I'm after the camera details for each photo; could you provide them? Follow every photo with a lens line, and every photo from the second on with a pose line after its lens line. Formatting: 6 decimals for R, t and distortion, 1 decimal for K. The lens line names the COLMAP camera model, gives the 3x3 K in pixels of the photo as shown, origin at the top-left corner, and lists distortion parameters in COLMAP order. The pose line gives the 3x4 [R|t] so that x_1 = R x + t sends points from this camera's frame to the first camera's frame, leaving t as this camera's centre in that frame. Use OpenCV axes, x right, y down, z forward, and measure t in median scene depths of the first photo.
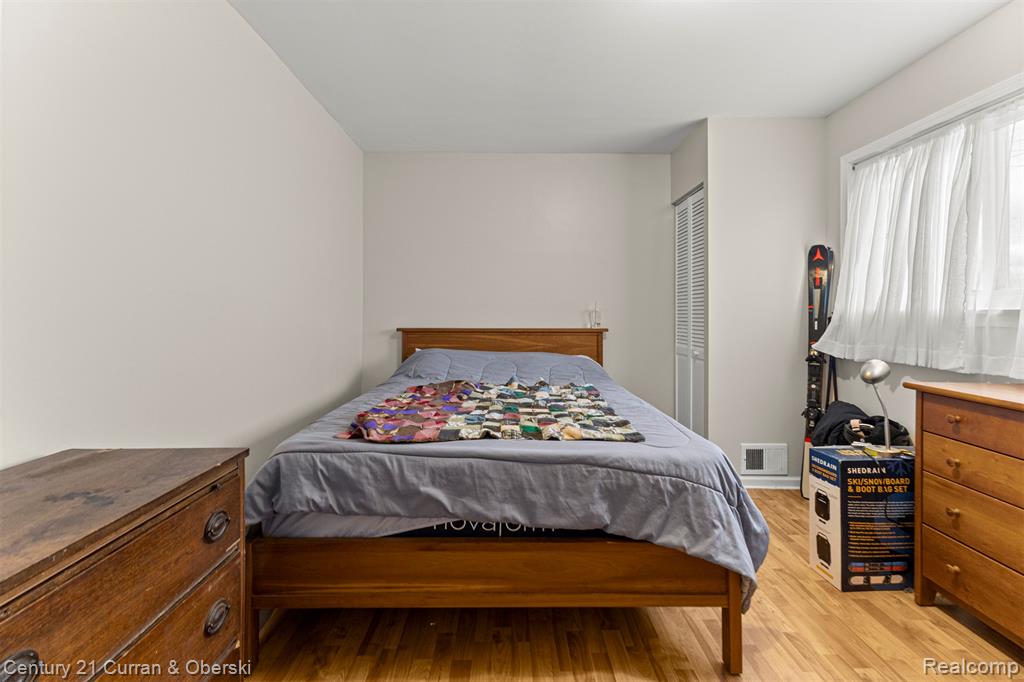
lens RADIAL K [[445.8, 0, 505.6], [0, 445.8, 311.5], [0, 0, 1]] dist [0.009035, -0.001510]
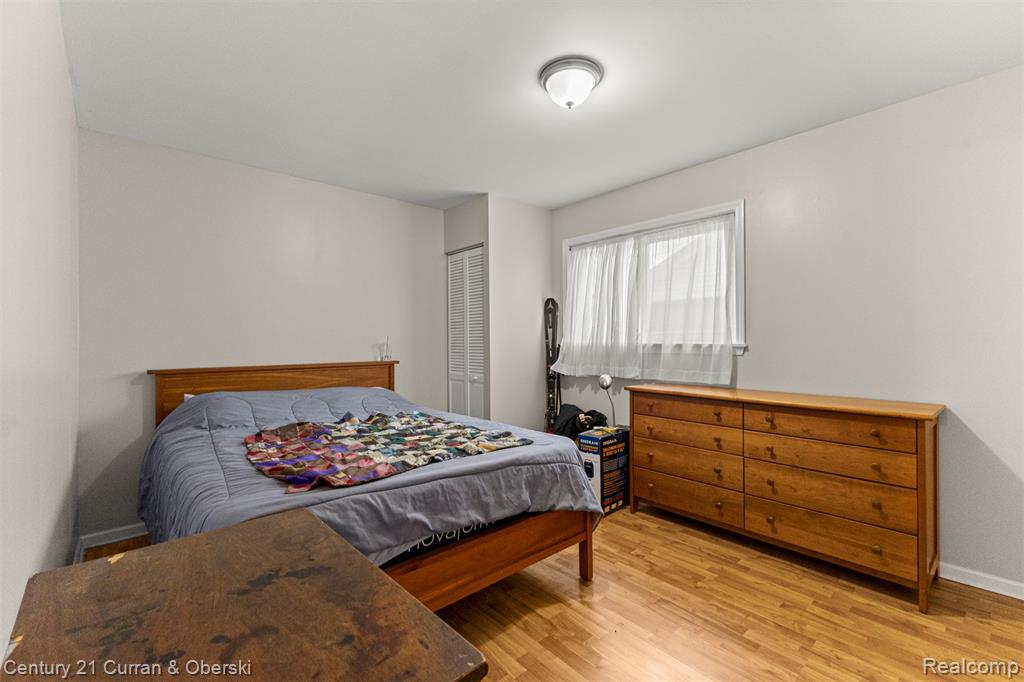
lens RADIAL K [[445.8, 0, 504.1], [0, 445.8, 341.0], [0, 0, 1]] dist [0.009035, -0.001510]
pose [[0.752962, -0.007473, 0.658021, -0.572382], [0.005141, 0.999972, 0.005474, -0.028567], [-0.658044, -0.000739, 0.752980, 0.018011]]
